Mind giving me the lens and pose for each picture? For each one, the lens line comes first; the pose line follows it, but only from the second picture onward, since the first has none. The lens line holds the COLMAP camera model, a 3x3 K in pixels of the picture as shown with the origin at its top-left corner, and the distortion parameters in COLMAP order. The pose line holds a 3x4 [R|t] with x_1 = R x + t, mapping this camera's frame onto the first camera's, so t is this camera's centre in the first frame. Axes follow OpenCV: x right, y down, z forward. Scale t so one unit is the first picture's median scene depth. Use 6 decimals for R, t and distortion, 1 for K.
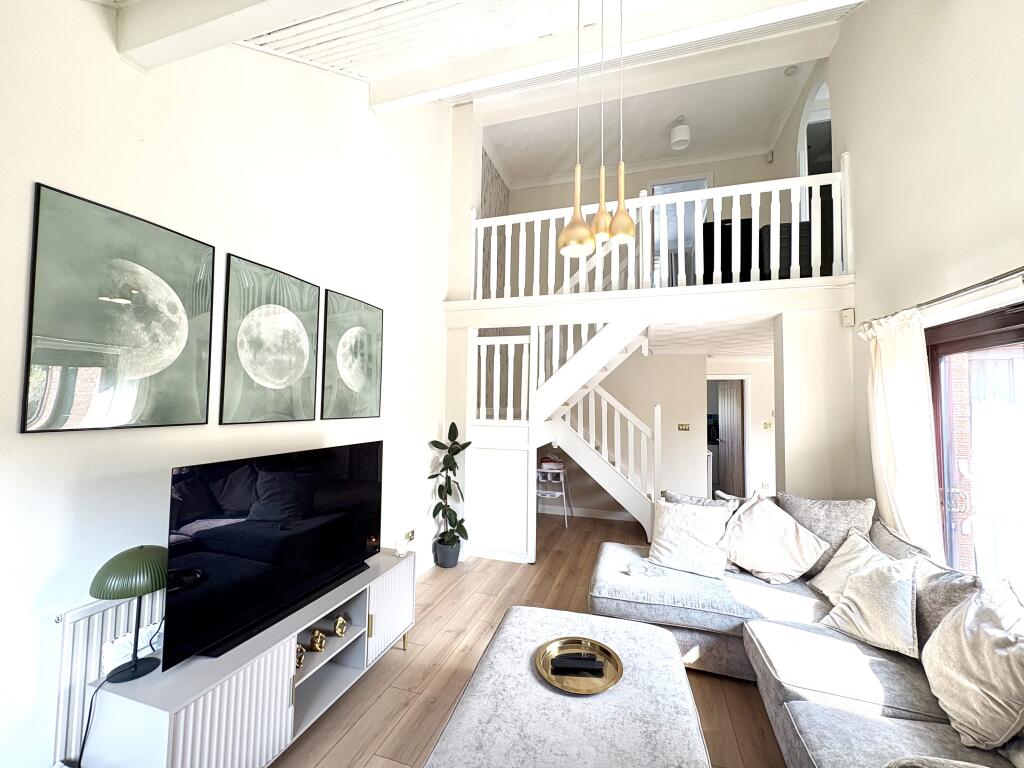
lens RADIAL K [[408.8, 0, 513.6], [0, 408.8, 383.3], [0, 0, 1]] dist [-0.000569, 0.000711]
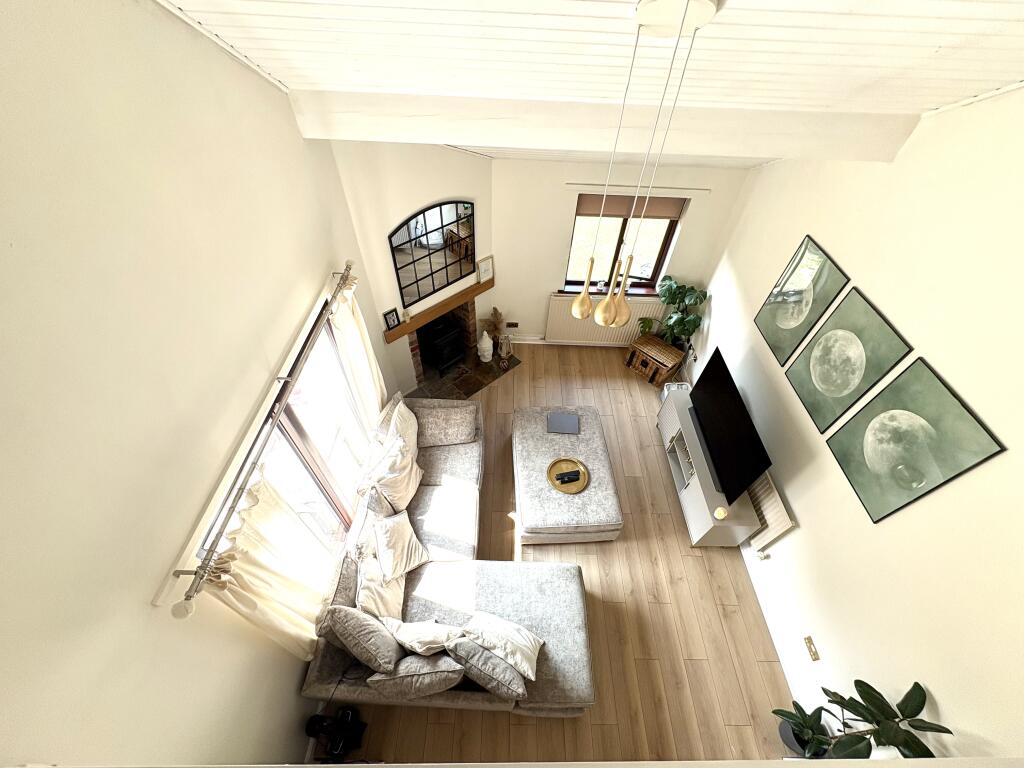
lens RADIAL K [[408.8, 0, 513.6], [0, 408.8, 383.3], [0, 0, 1]] dist [-0.000569, 0.000711]
pose [[-0.954892, 0.187865, -0.229973, 0.425834], [-0.034262, 0.699571, 0.713741, -0.588933], [0.294969, 0.689425, -0.661578, 1.032077]]
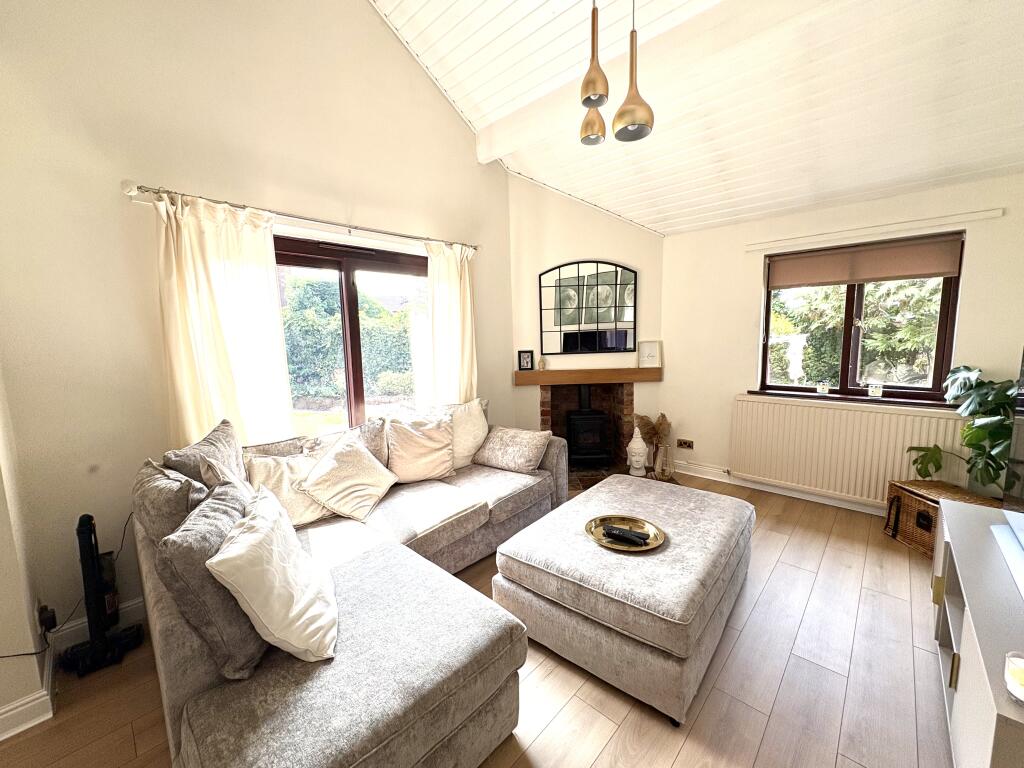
lens RADIAL K [[408.8, 0, 513.6], [0, 408.8, 383.3], [0, 0, 1]] dist [-0.000569, 0.000711]
pose [[-0.902114, -0.043080, 0.429342, -0.017195], [-0.010947, 0.996968, 0.077036, 0.101760], [-0.431359, 0.064795, -0.899851, 1.103507]]
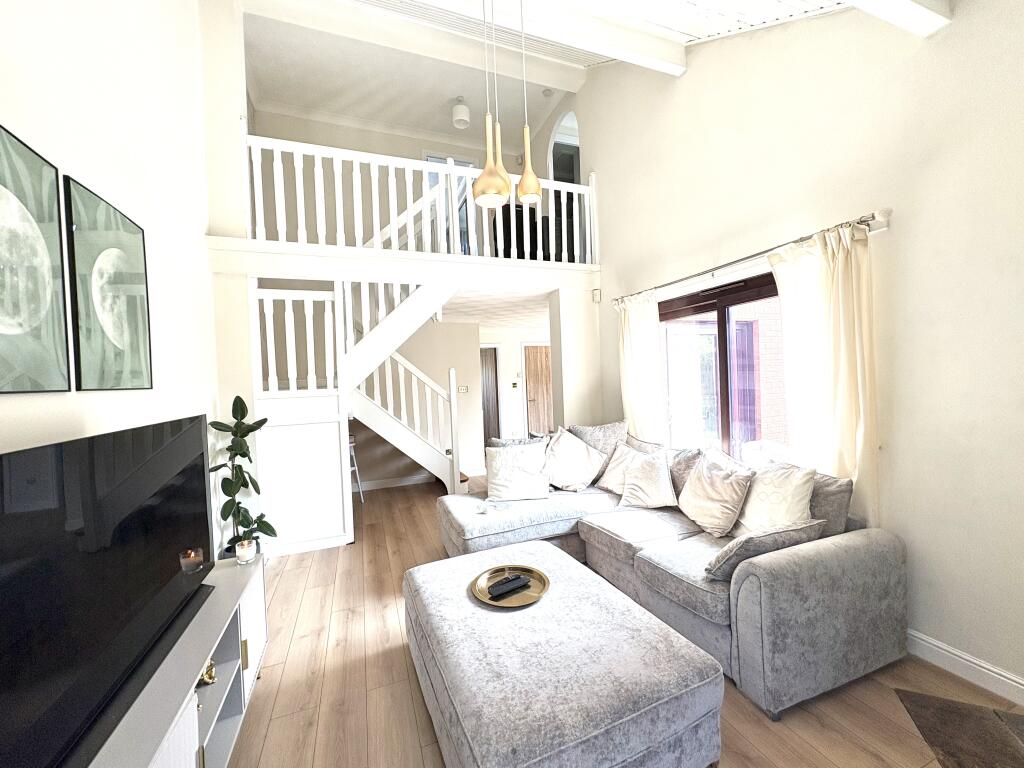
lens RADIAL K [[408.8, 0, 513.6], [0, 408.8, 383.3], [0, 0, 1]] dist [-0.000569, 0.000711]
pose [[0.780881, -0.054481, 0.622299, -0.256039], [0.020474, 0.997886, 0.061672, 0.039430], [-0.624344, -0.035417, 0.780347, 0.081042]]
